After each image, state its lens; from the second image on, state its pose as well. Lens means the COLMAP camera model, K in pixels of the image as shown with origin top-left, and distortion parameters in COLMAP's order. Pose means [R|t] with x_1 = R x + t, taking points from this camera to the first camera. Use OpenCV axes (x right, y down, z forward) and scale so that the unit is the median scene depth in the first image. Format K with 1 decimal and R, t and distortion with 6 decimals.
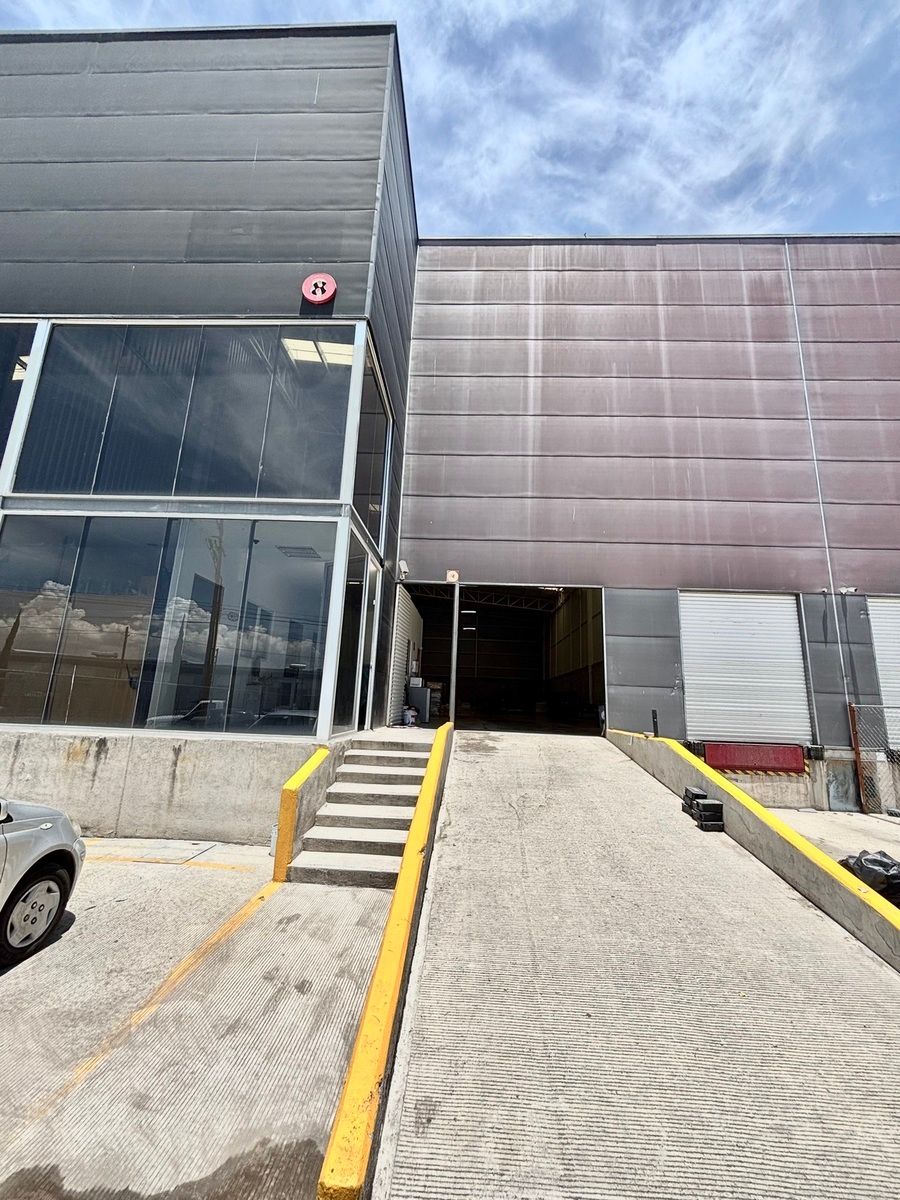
lens RADIAL K [[484.1, 0, 447.6], [0, 484.1, 600.3], [0, 0, 1]] dist [-0.001577, 0.001364]
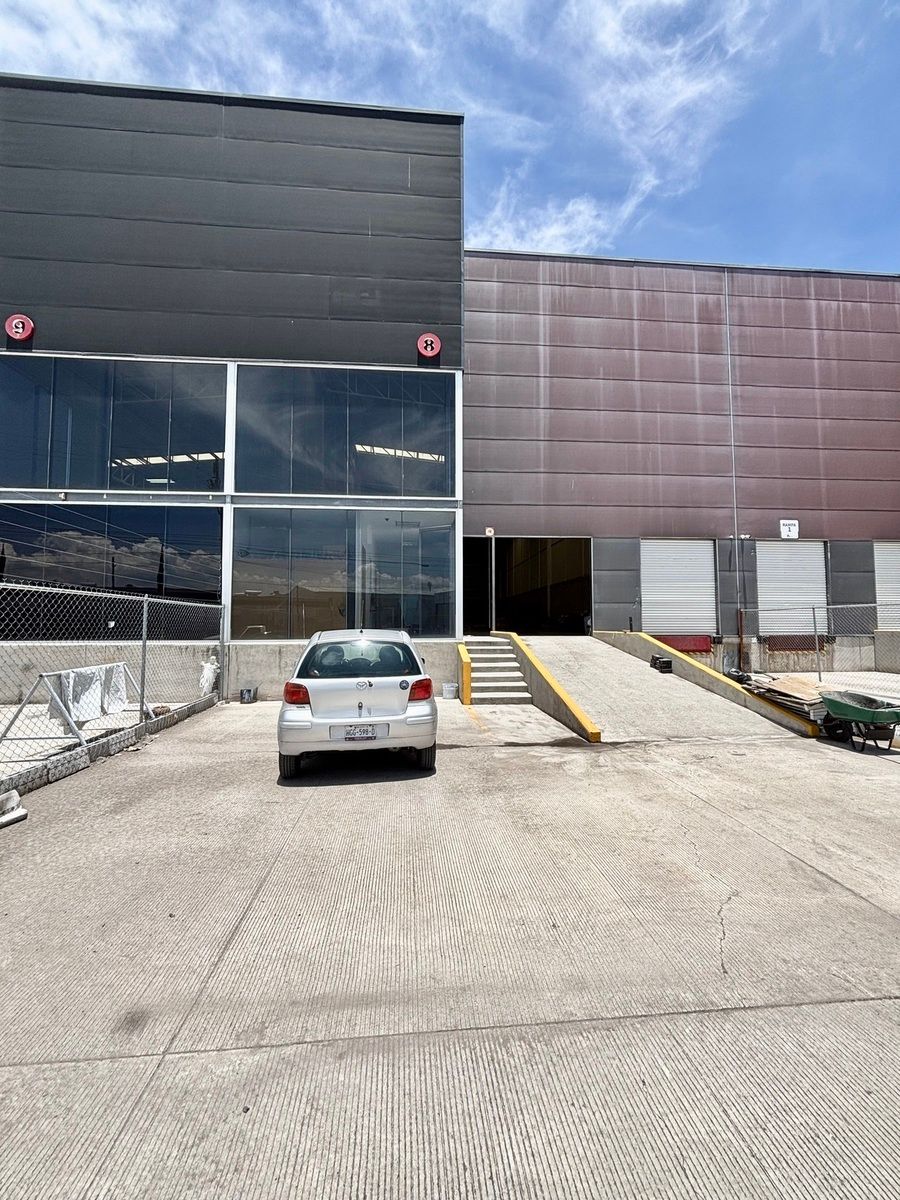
lens RADIAL K [[484.1, 0, 447.0], [0, 484.1, 598.5], [0, 0, 1]] dist [-0.001577, 0.001364]
pose [[0.992121, -0.034855, 0.120337, -0.289894], [0.015379, 0.987138, 0.159128, -0.081757], [-0.124335, -0.156024, 0.979897, -0.399258]]
